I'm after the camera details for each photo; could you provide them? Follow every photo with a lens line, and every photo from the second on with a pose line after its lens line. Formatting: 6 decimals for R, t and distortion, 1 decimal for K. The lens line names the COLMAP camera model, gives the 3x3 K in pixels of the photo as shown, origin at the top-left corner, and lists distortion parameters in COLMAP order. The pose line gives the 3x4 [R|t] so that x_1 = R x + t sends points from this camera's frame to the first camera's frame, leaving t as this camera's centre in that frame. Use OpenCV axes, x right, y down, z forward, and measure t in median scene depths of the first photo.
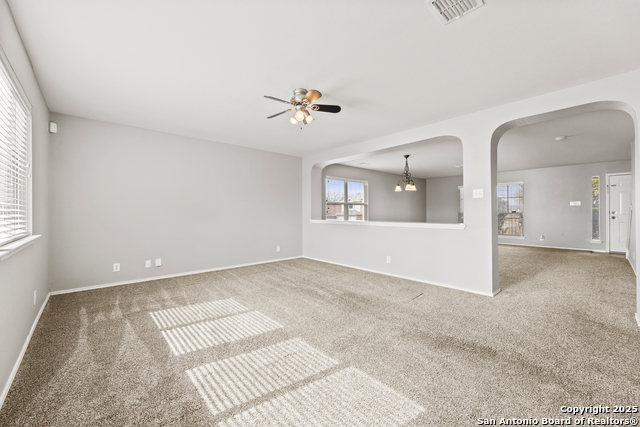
lens RADIAL K [[257.2, 0, 319.4], [0, 257.2, 211.8], [0, 0, 1]] dist [-0.002355, -0.000063]
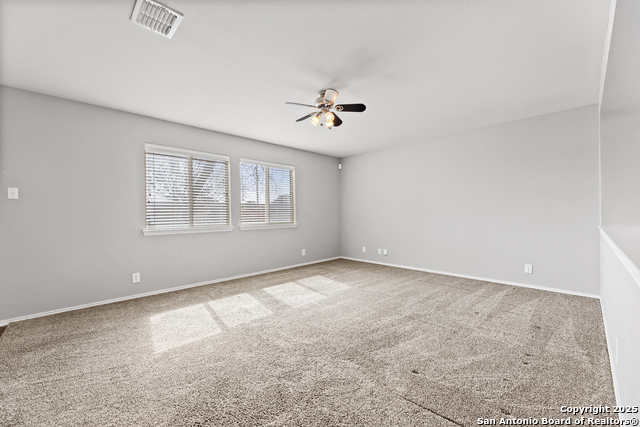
lens RADIAL K [[257.2, 0, 319.5], [0, 257.2, 215.3], [0, 0, 1]] dist [-0.002355, -0.000063]
pose [[0.024366, 0.009091, -0.999662, 0.835120], [0.014014, 0.999857, 0.009434, -0.000706], [0.999605, -0.014239, 0.024235, 0.850837]]
